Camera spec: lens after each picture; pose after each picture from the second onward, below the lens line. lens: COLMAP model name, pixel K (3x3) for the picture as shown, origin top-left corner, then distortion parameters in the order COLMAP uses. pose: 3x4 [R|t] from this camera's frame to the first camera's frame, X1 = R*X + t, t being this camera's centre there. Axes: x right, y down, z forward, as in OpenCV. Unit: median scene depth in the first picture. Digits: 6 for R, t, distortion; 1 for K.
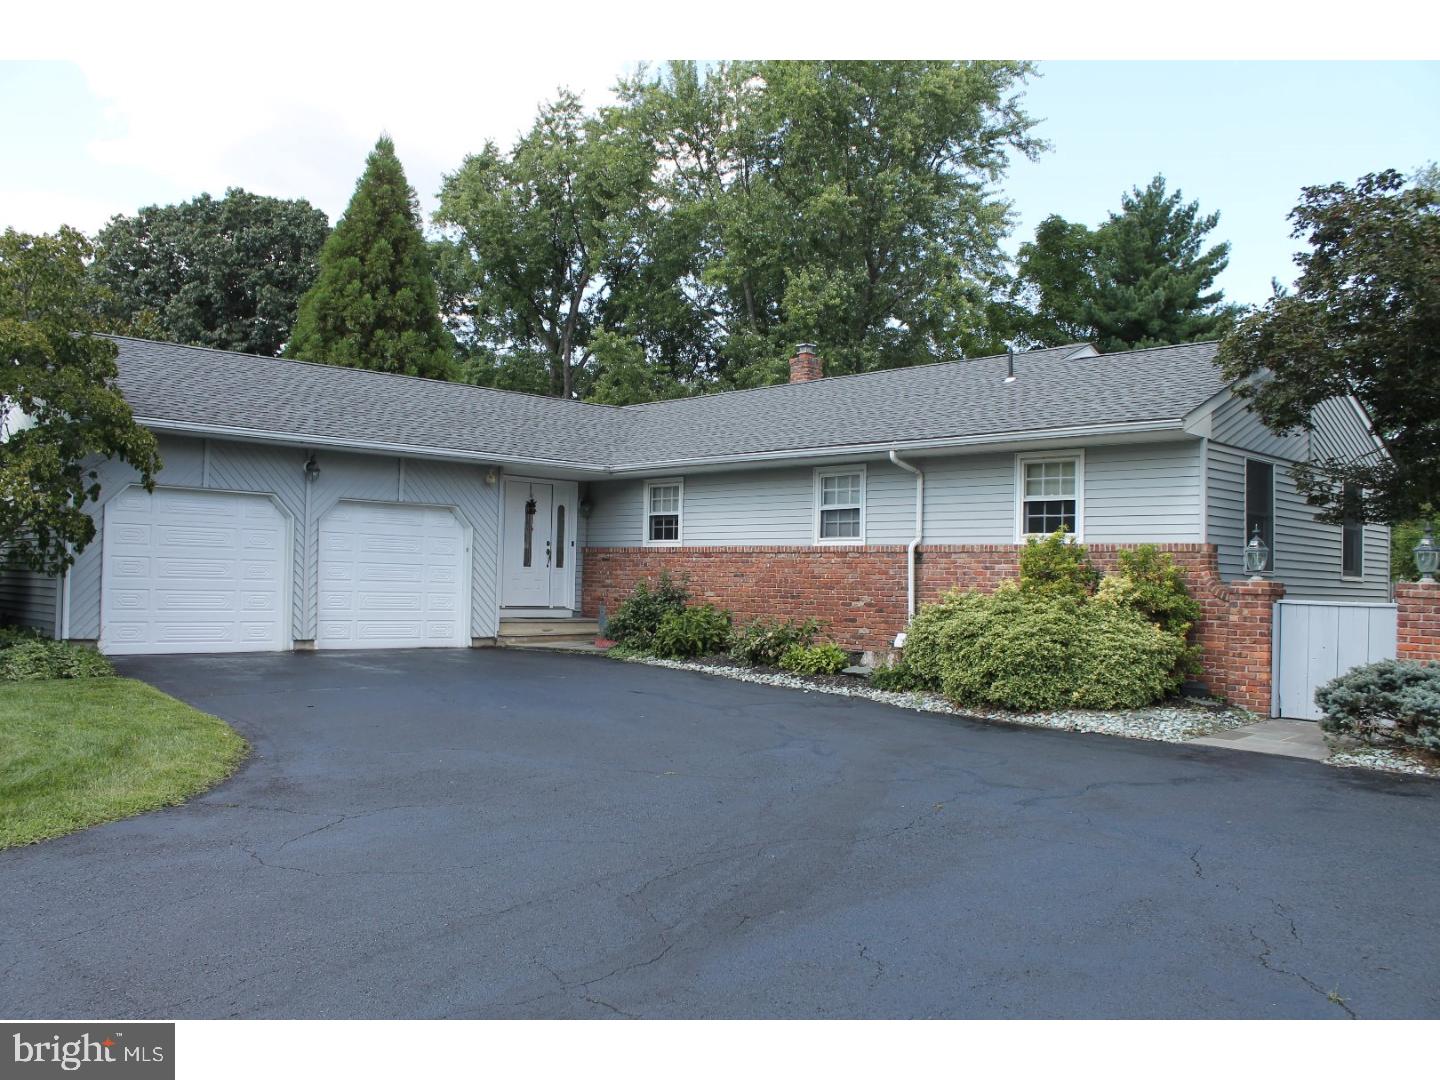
lens RADIAL K [[1225.7, 0, 720.0], [0, 1225.7, 540.0], [0, 0, 1]] dist [-0.161890, 0.163482]
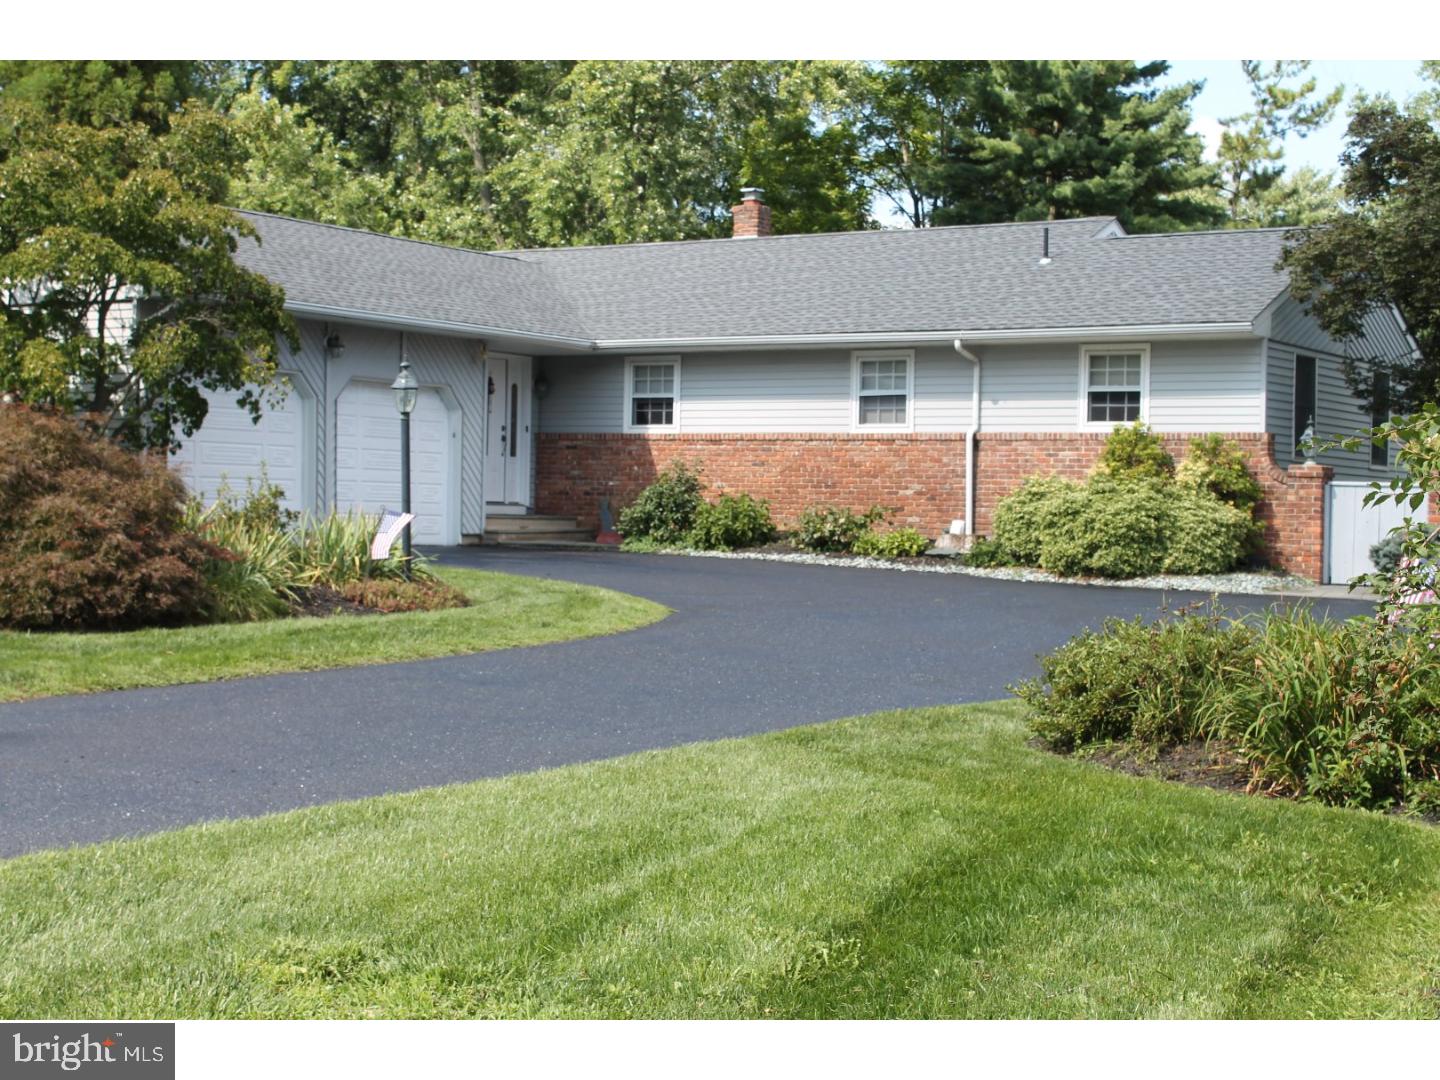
lens RADIAL K [[2350.6, 0, 720.0], [0, 2350.6, 540.0], [0, 0, 1]] dist [0.021137, -0.135310]
pose [[0.969704, -0.006489, 0.244197, -0.516615], [-0.005871, 0.998739, 0.049850, -0.002818], [-0.244213, -0.049774, 0.968444, -0.832773]]
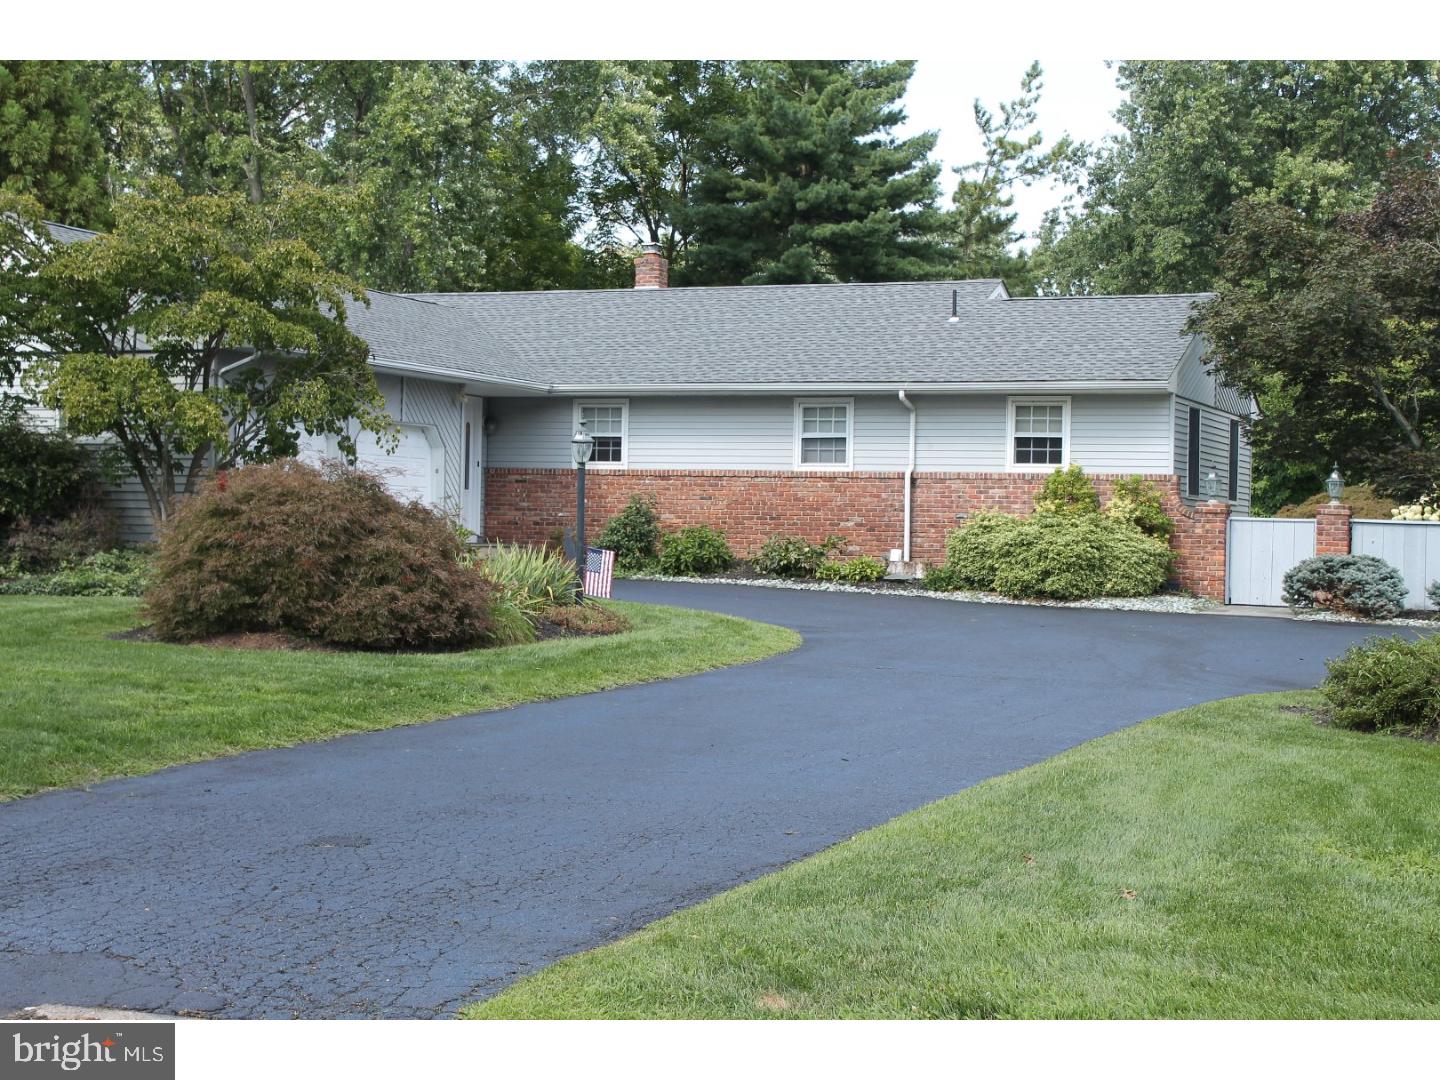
lens RADIAL K [[2392.6, 0, 720.0], [0, 2392.6, 540.0], [0, 0, 1]] dist [-0.003588, 0.129050]
pose [[0.913274, -0.004859, 0.407317, -0.915893], [-0.013366, 0.999033, 0.041888, -0.023556], [-0.407126, -0.043700, 0.912326, -0.975976]]
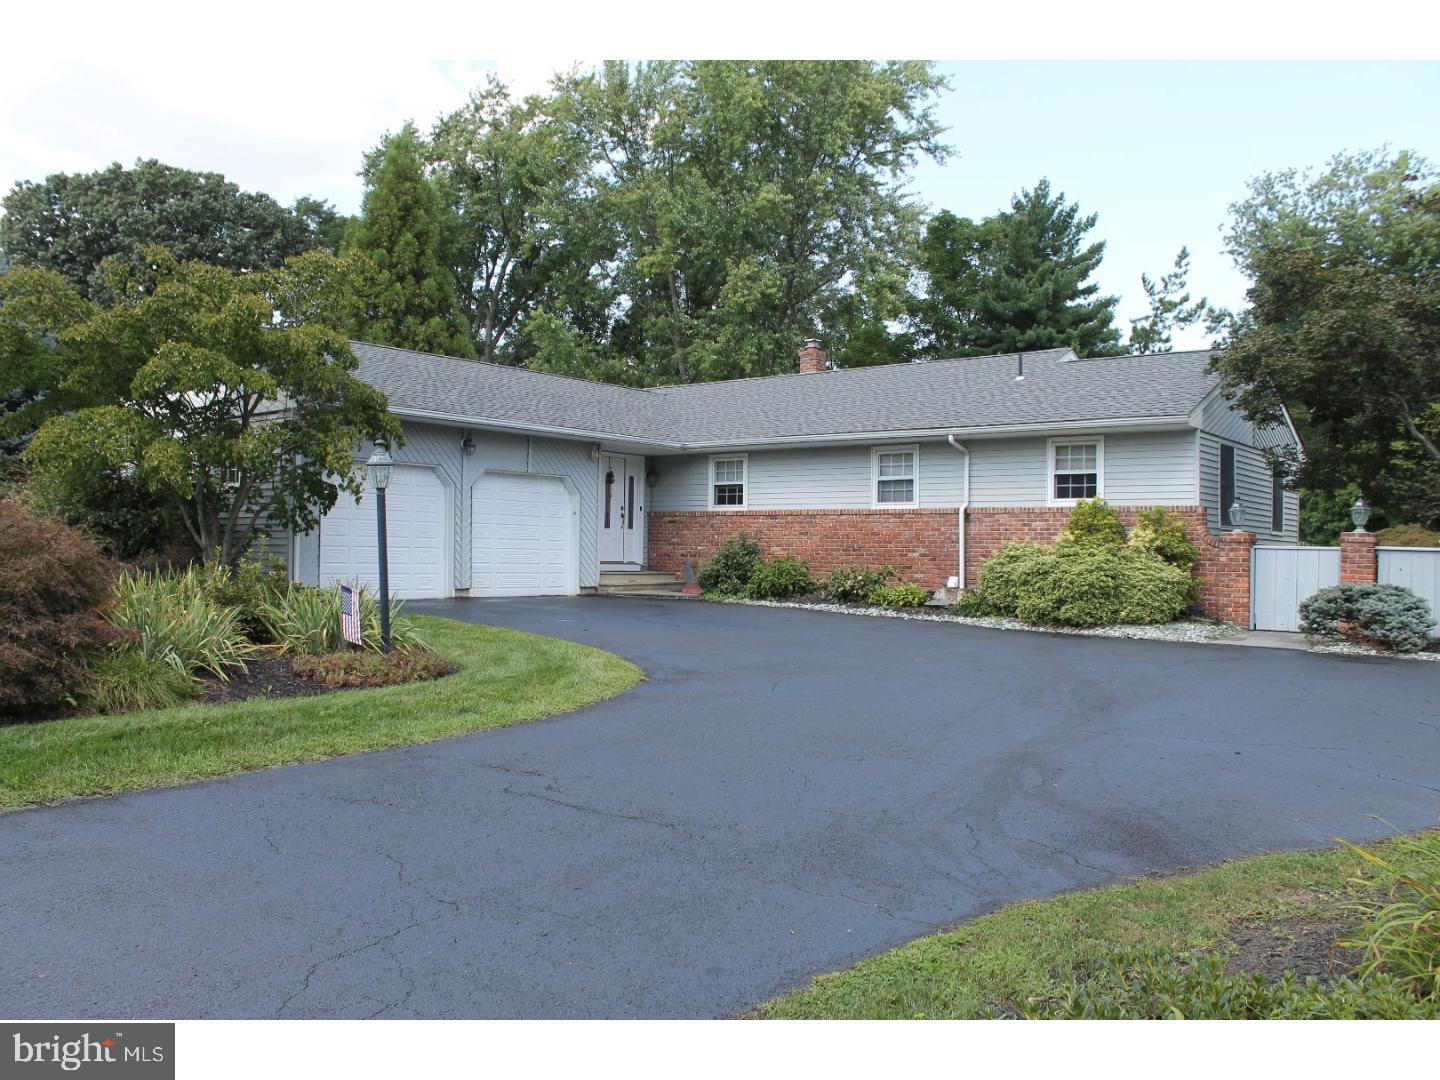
lens RADIAL K [[1225.7, 0, 720.0], [0, 1225.7, 540.0], [0, 0, 1]] dist [-0.161890, 0.163482]
pose [[0.990962, -0.005680, 0.134024, -0.267846], [0.002370, 0.999688, 0.024850, 0.005476], [-0.134123, -0.024308, 0.990667, -0.239561]]
